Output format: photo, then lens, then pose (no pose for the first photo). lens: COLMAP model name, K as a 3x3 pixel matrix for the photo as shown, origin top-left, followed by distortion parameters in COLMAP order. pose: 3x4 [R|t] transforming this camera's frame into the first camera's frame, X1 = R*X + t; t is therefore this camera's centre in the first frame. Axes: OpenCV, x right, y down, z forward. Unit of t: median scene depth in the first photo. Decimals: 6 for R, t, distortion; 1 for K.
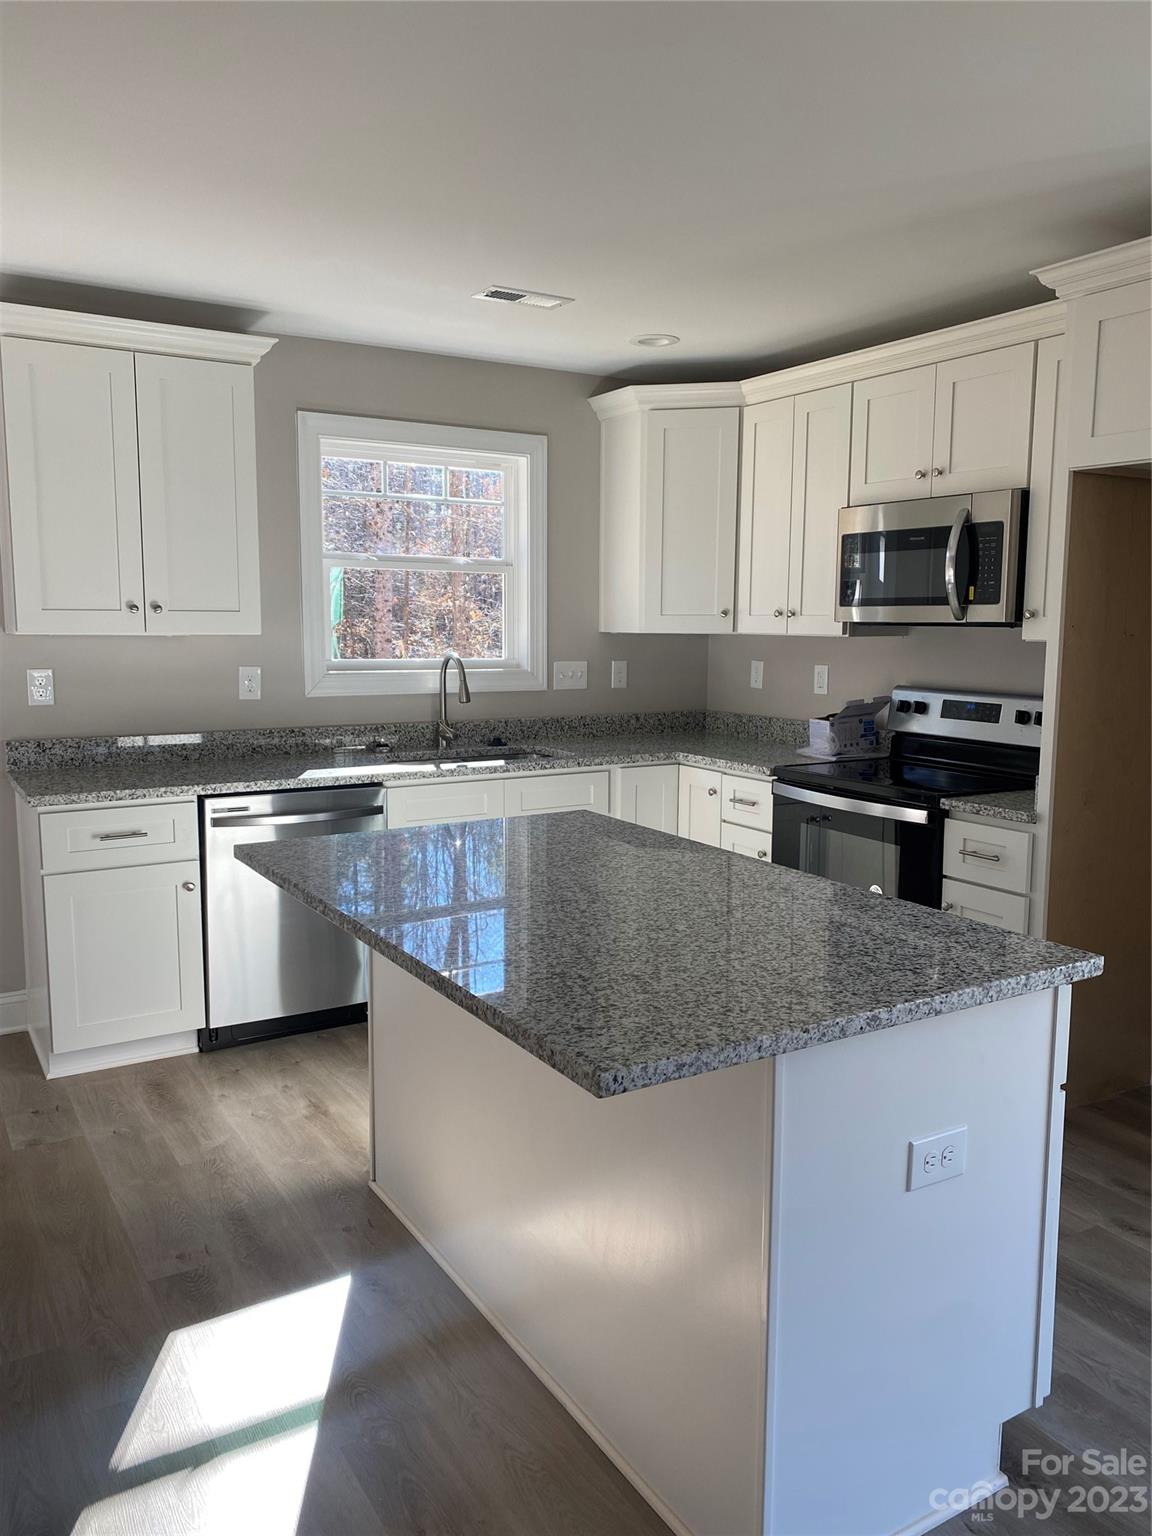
lens RADIAL K [[1160.6, 0, 570.6], [0, 1160.6, 756.0], [0, 0, 1]] dist [0.010596, -0.022278]
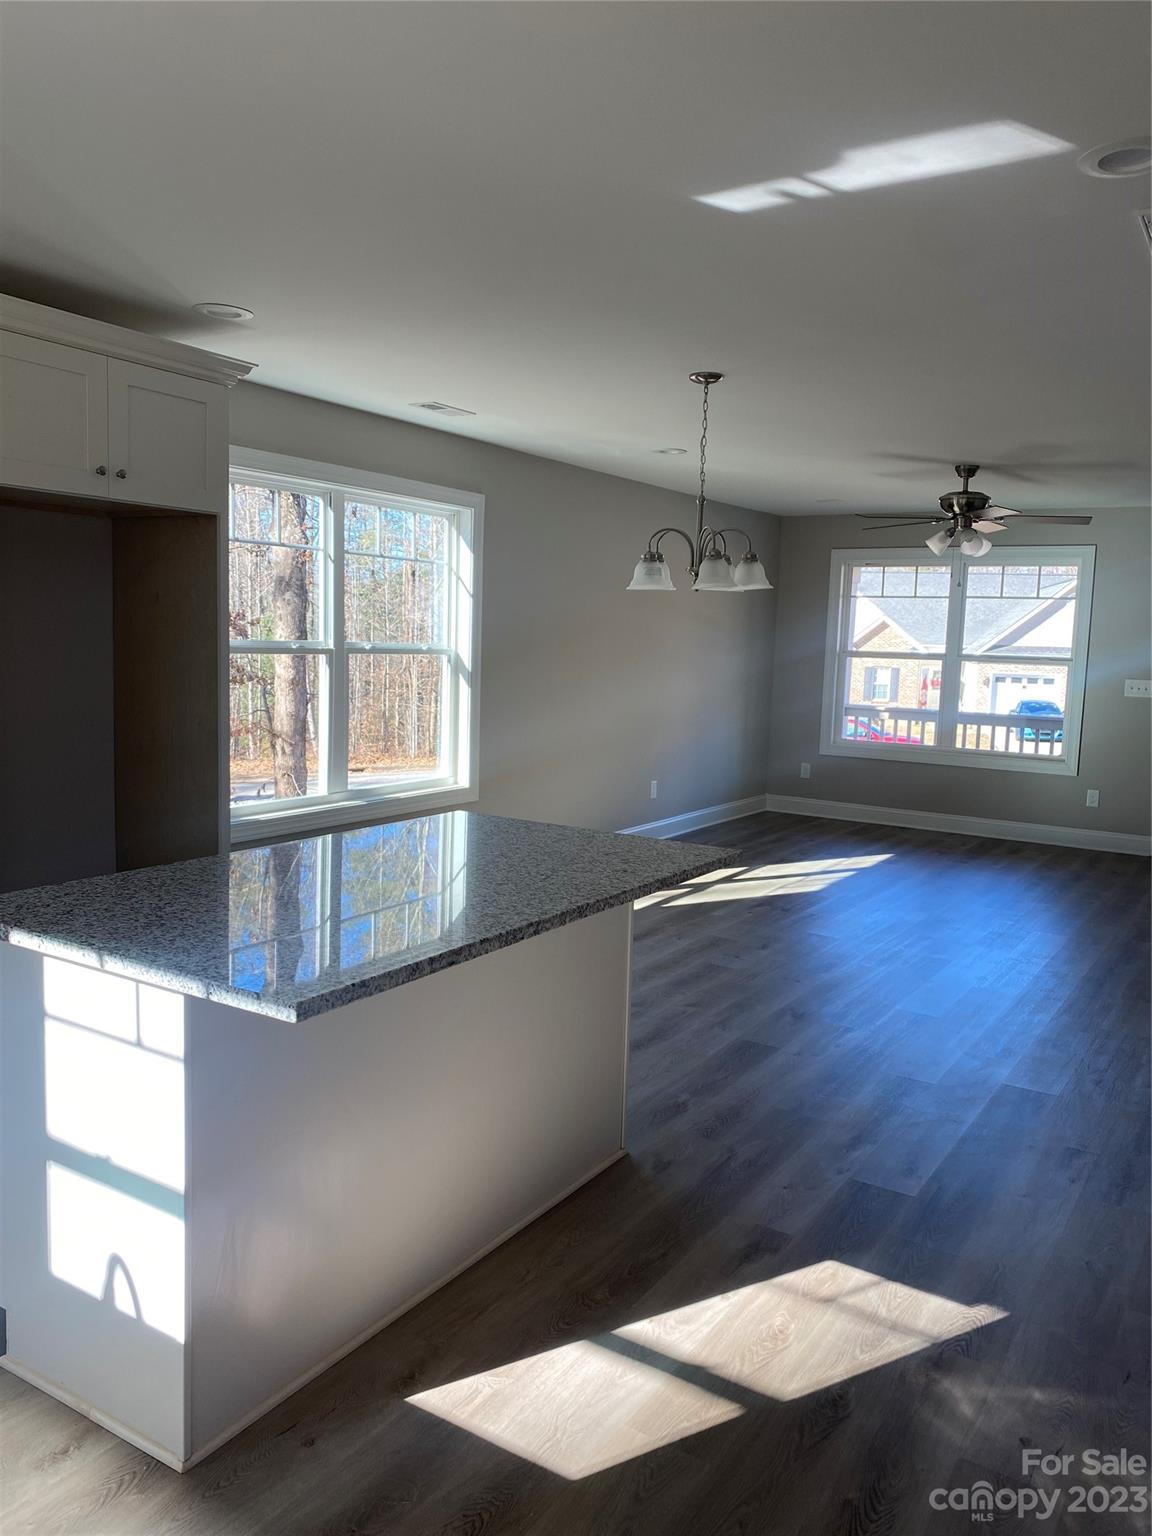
lens RADIAL K [[1160.6, 0, 592.6], [0, 1160.6, 762.9], [0, 0, 1]] dist [0.010596, -0.022278]
pose [[-0.466519, -0.118393, 0.876552, -0.593063], [0.072861, 0.982490, 0.171480, -0.098016], [-0.881505, 0.143865, -0.449724, 0.738507]]
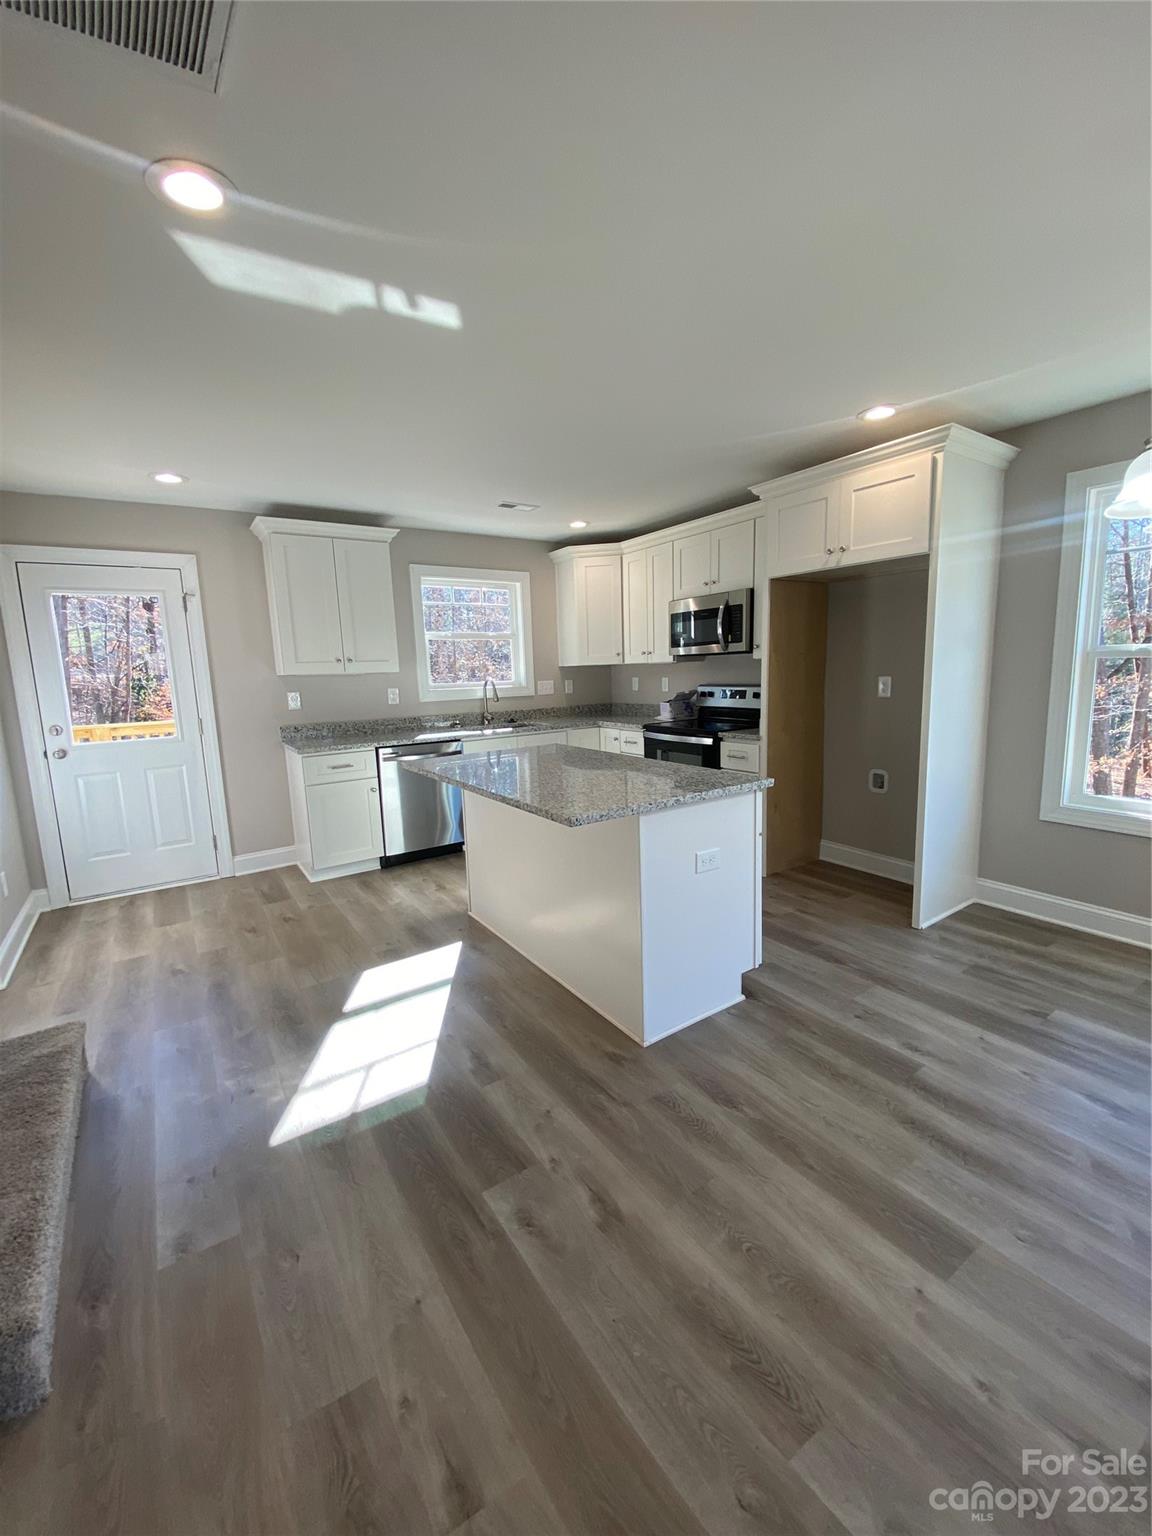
lens RADIAL K [[618.2, 0, 566.4], [0, 618.2, 766.0], [0, 0, 1]] dist [0.003202, -0.011660]
pose [[0.998335, -0.045975, 0.034847, -0.009621], [0.044674, 0.998308, 0.037230, 0.036572], [-0.036500, -0.035611, 0.998699, -0.131656]]
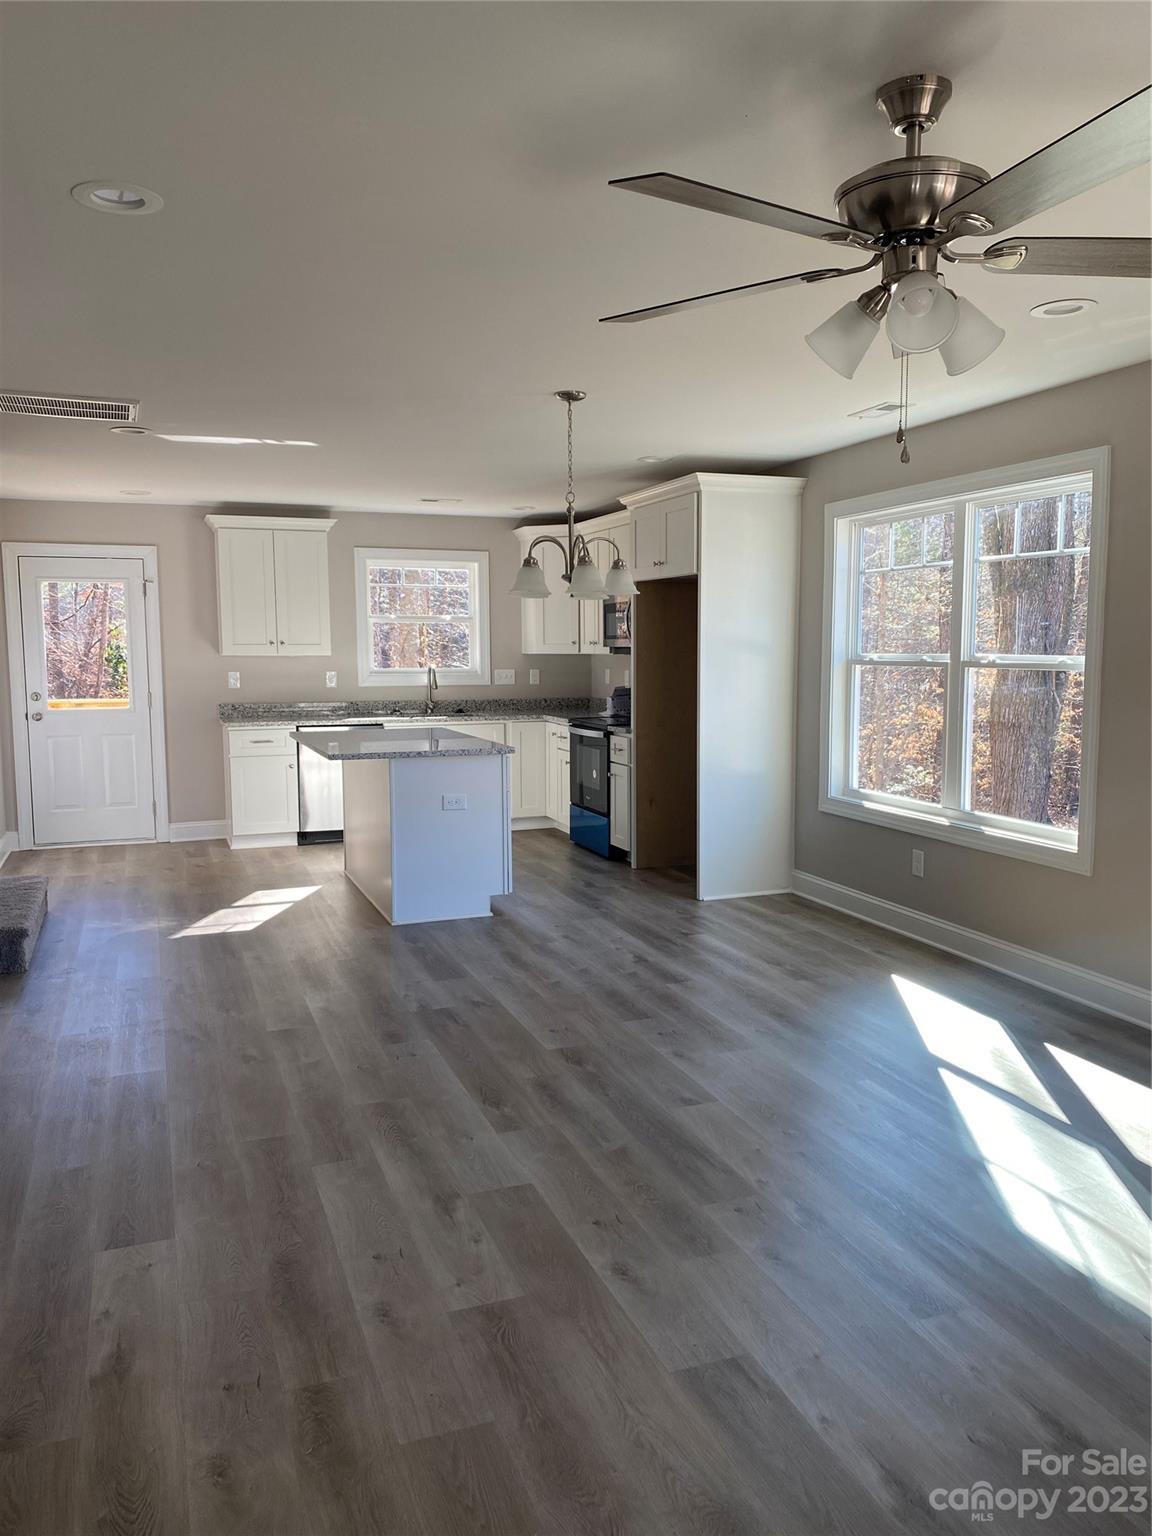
lens RADIAL K [[1160.6, 0, 573.2], [0, 1160.6, 772.2], [0, 0, 1]] dist [0.010596, -0.022278]
pose [[0.983072, 0.009875, -0.182955, 0.550394], [-0.012425, 0.999841, -0.012793, 0.128659], [0.182800, 0.014849, 0.983038, -0.990201]]
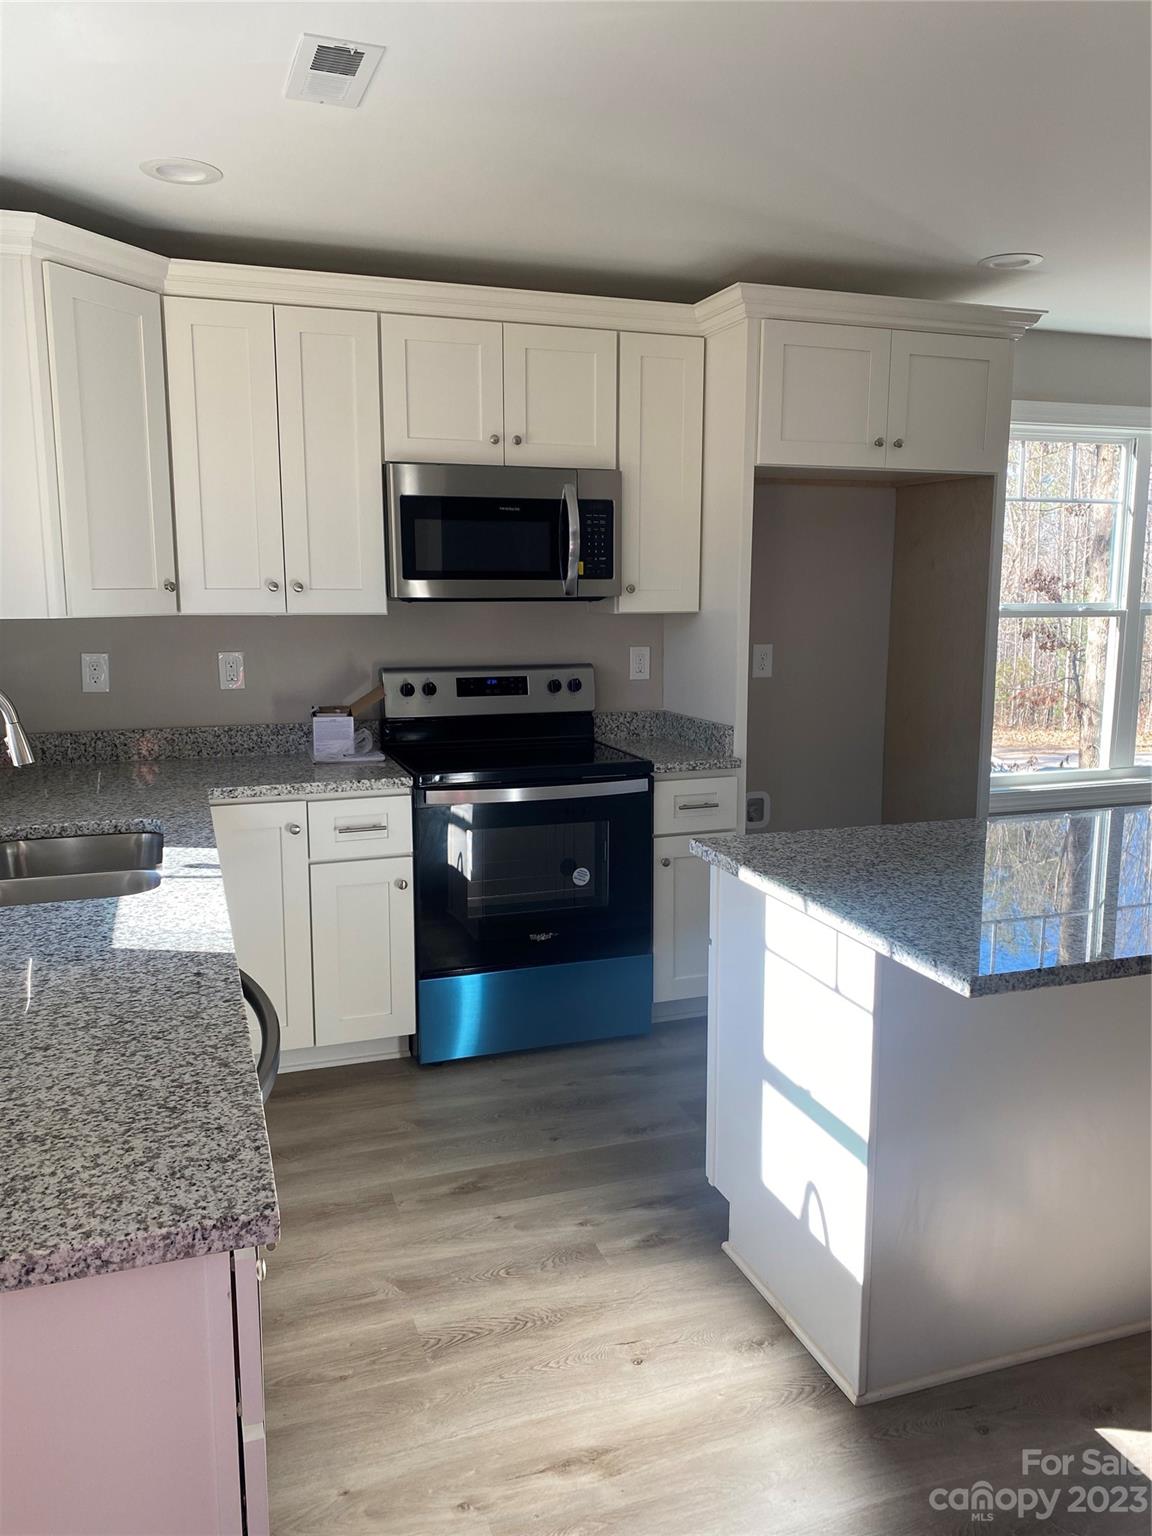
lens RADIAL K [[1160.6, 0, 582.0], [0, 1160.6, 767.3], [0, 0, 1]] dist [0.010596, -0.022278]
pose [[0.205208, -0.156069, 0.966195, -0.592845], [0.118812, 0.983875, 0.133691, -0.091086], [-0.971480, 0.087361, 0.220442, 0.694597]]
